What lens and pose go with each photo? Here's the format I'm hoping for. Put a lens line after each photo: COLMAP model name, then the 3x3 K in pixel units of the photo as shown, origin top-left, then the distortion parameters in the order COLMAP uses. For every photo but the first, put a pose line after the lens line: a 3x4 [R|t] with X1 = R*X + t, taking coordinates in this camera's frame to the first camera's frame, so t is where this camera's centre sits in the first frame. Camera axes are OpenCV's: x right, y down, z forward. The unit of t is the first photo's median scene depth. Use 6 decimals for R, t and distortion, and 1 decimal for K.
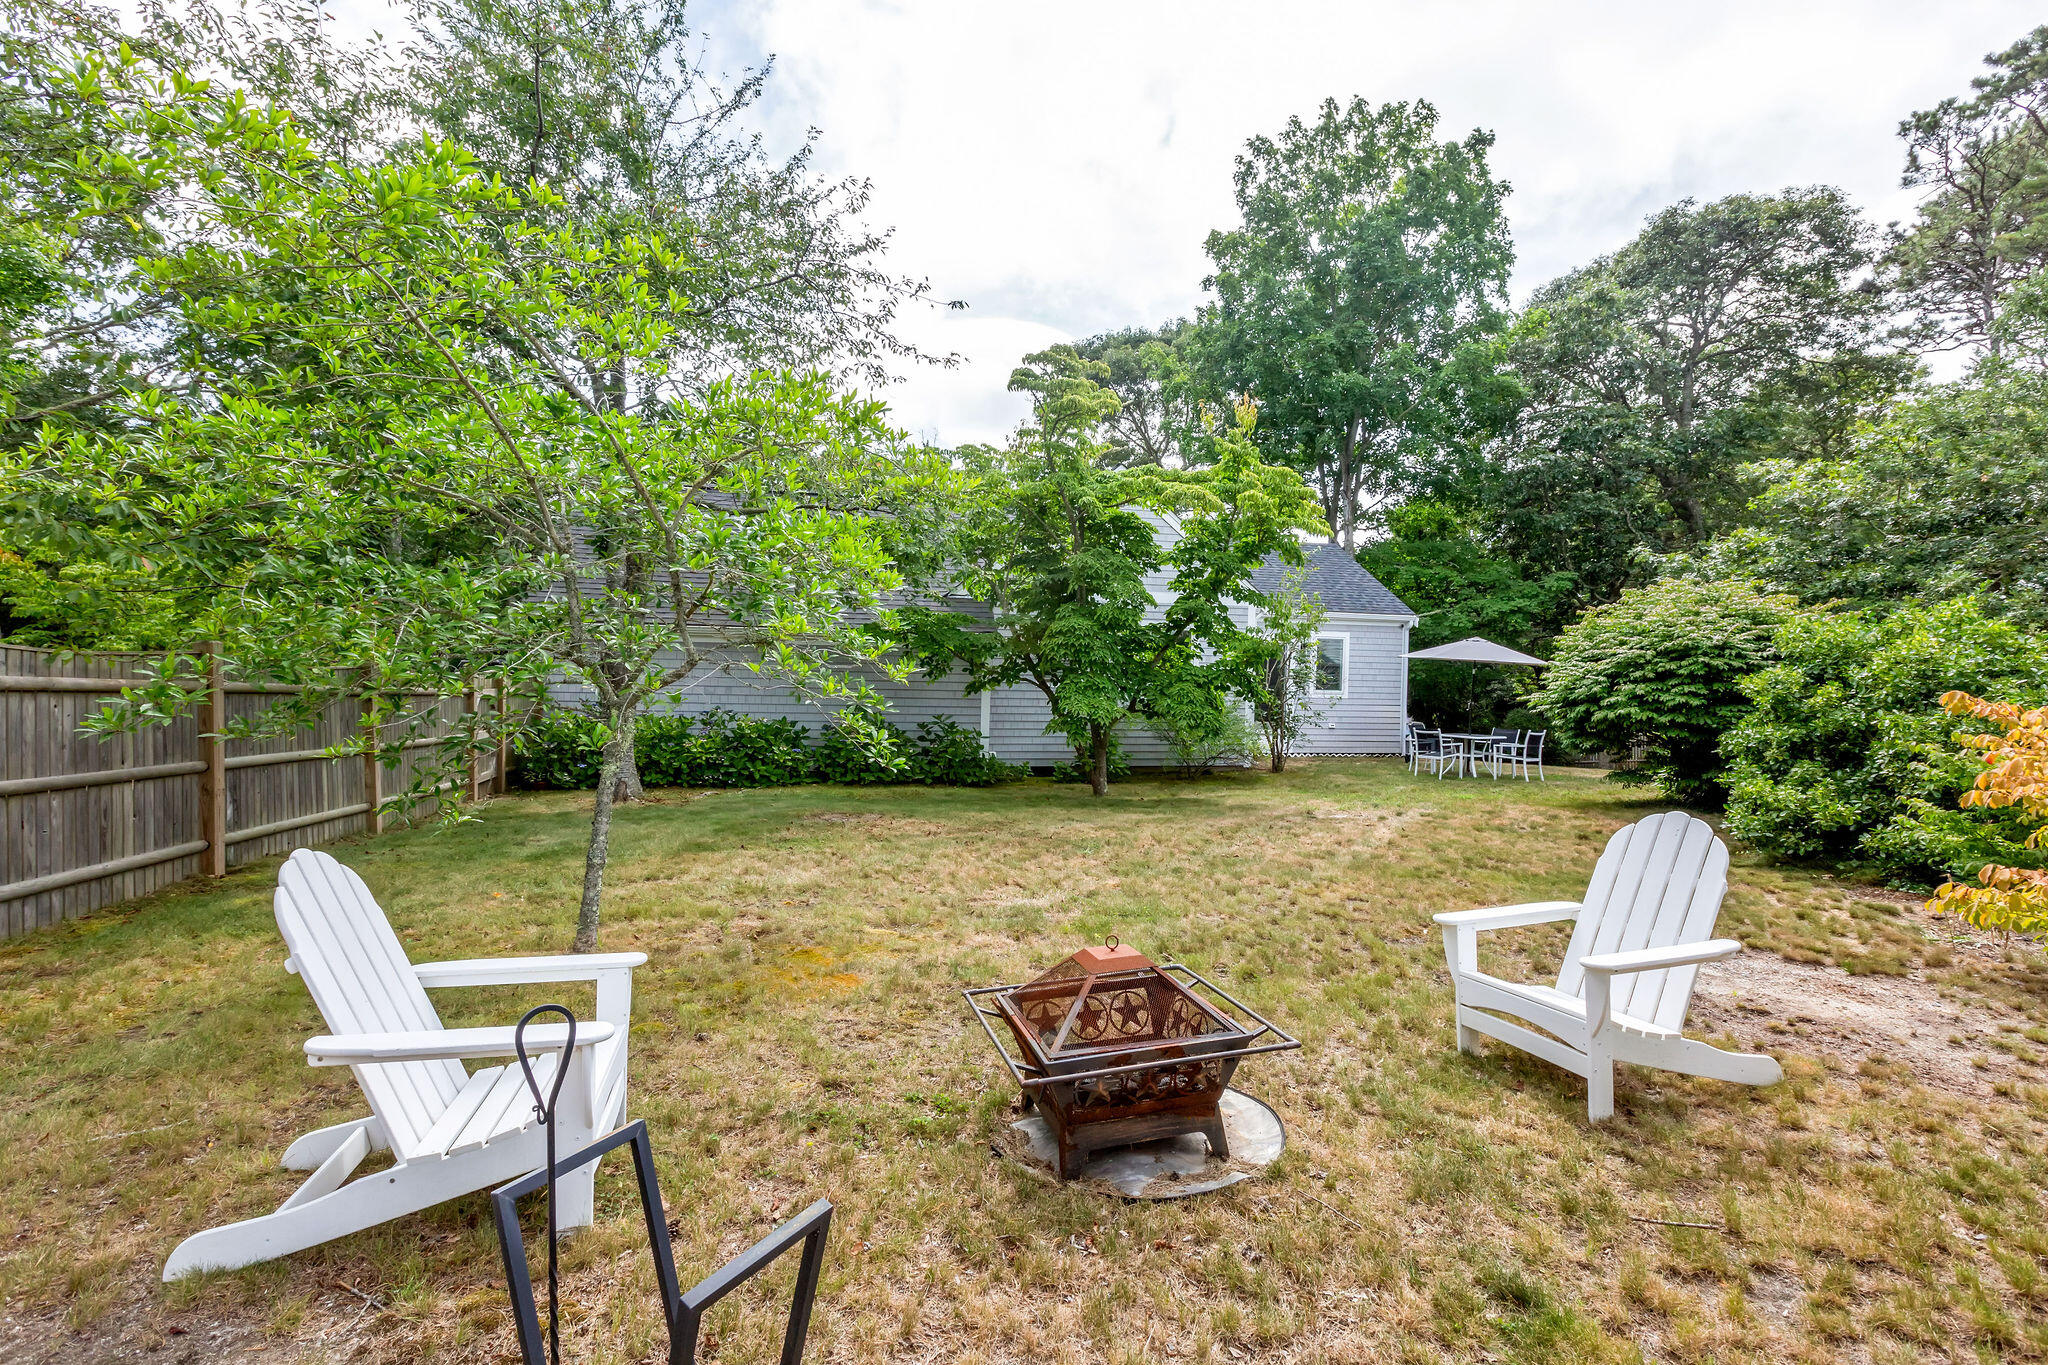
lens RADIAL K [[913.6, 0, 1023.8], [0, 913.6, 726.2], [0, 0, 1]] dist [-0.000515, -0.000049]
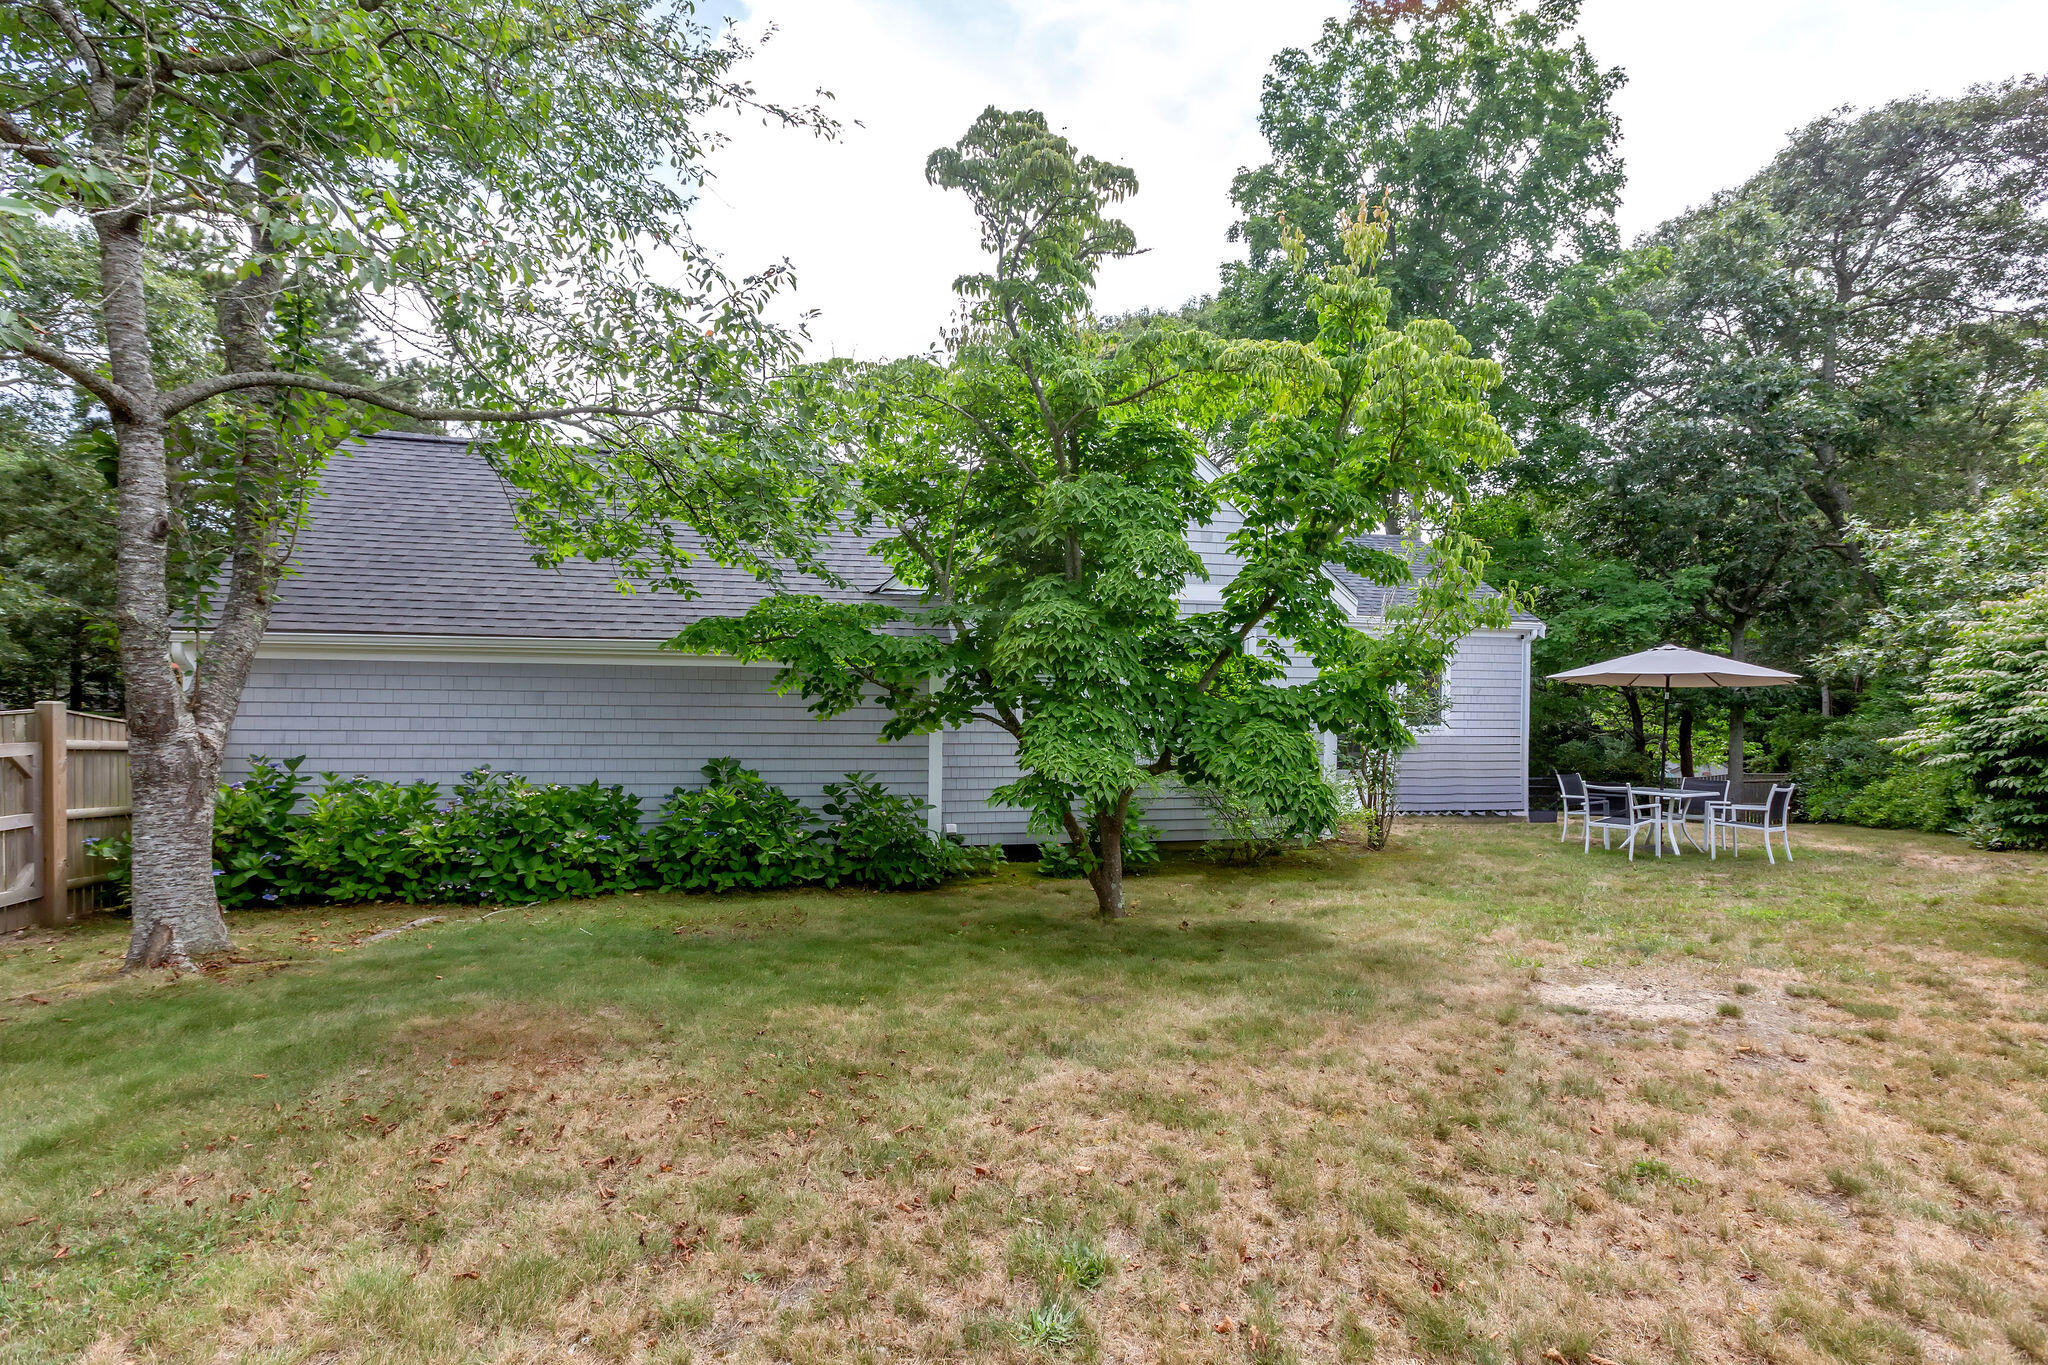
lens RADIAL K [[931.9, 0, 997.9], [0, 931.9, 702.5], [0, 0, 1]] dist [0.022602, -0.000026]
pose [[0.999161, -0.012810, -0.038906, 0.032112], [0.010204, 0.997739, -0.066436, -0.016796], [0.039669, 0.065983, 0.997032, 0.347490]]
